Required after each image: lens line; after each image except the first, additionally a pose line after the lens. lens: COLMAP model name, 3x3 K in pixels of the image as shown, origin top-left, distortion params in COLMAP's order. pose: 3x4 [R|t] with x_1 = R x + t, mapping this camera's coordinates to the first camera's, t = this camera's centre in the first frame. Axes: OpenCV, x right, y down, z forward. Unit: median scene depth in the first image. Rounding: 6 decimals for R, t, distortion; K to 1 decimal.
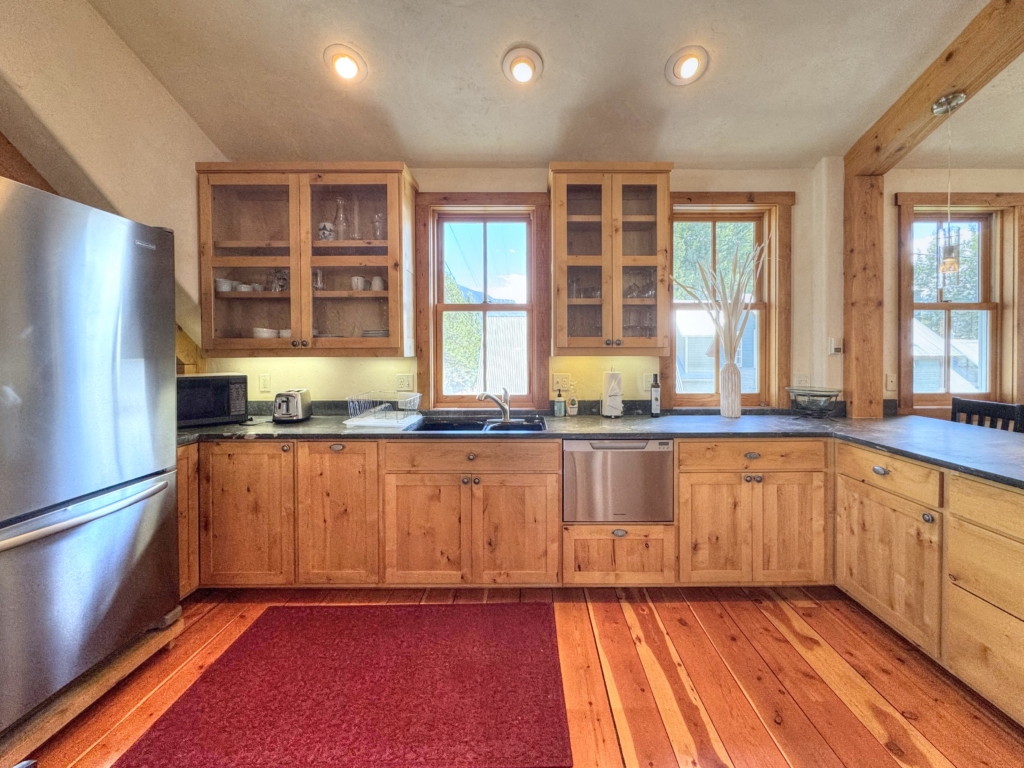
lens RADIAL K [[420.6, 0, 529.8], [0, 420.6, 358.9], [0, 0, 1]] dist [-0.001102, -0.000067]
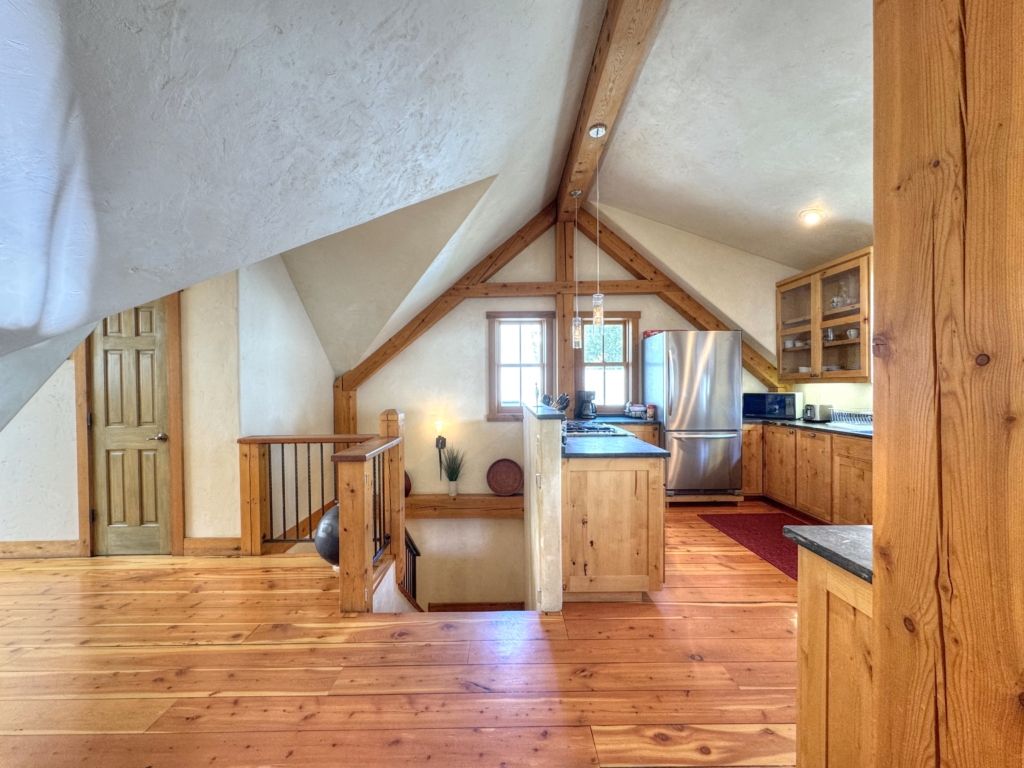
lens RADIAL K [[420.6, 0, 513.2], [0, 420.6, 387.7], [0, 0, 1]] dist [-0.001102, -0.000067]
pose [[0.015652, 0.008662, -0.999840, 1.119462], [-0.006215, 0.999944, 0.008566, 0.007243], [0.999858, 0.006080, 0.015705, -0.233729]]
